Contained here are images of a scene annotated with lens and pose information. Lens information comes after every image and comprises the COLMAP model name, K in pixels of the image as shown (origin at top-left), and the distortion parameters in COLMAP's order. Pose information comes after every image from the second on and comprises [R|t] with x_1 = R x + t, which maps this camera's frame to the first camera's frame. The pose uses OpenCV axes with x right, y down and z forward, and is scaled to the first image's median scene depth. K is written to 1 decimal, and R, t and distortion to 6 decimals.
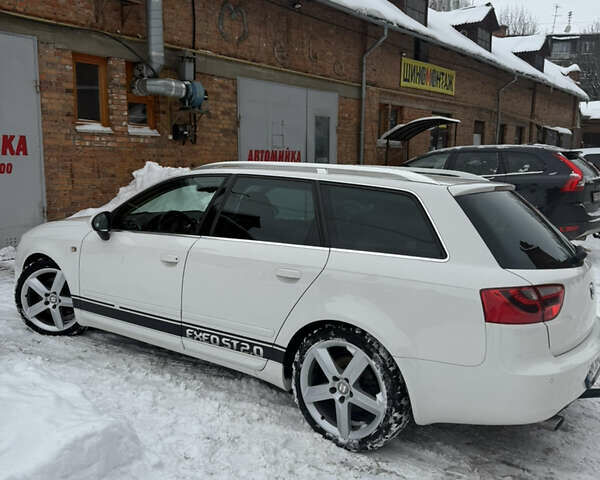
lens RADIAL K [[578.0, 0, 300.0], [0, 578.0, 240.0], [0, 0, 1]] dist [0.022098, 0.000237]
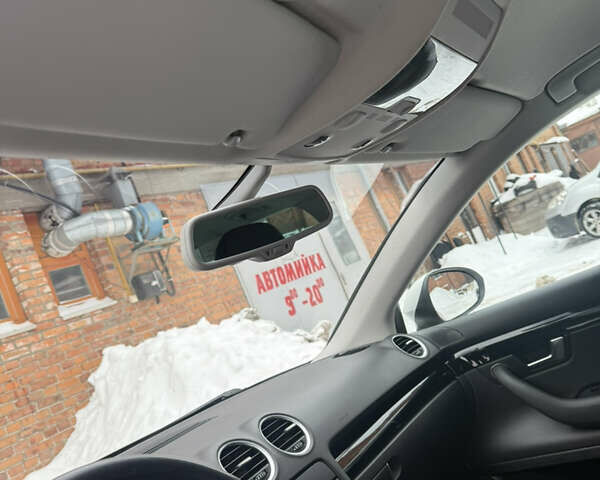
lens RADIAL K [[578.0, 0, 300.0], [0, 578.0, 240.0], [0, 0, 1]] dist [0.022098, 0.000237]
pose [[0.919946, -0.387456, 0.059810, -0.075704], [0.390892, 0.894812, -0.215673, -0.032602], [0.030045, 0.221787, 0.974632, 0.403486]]
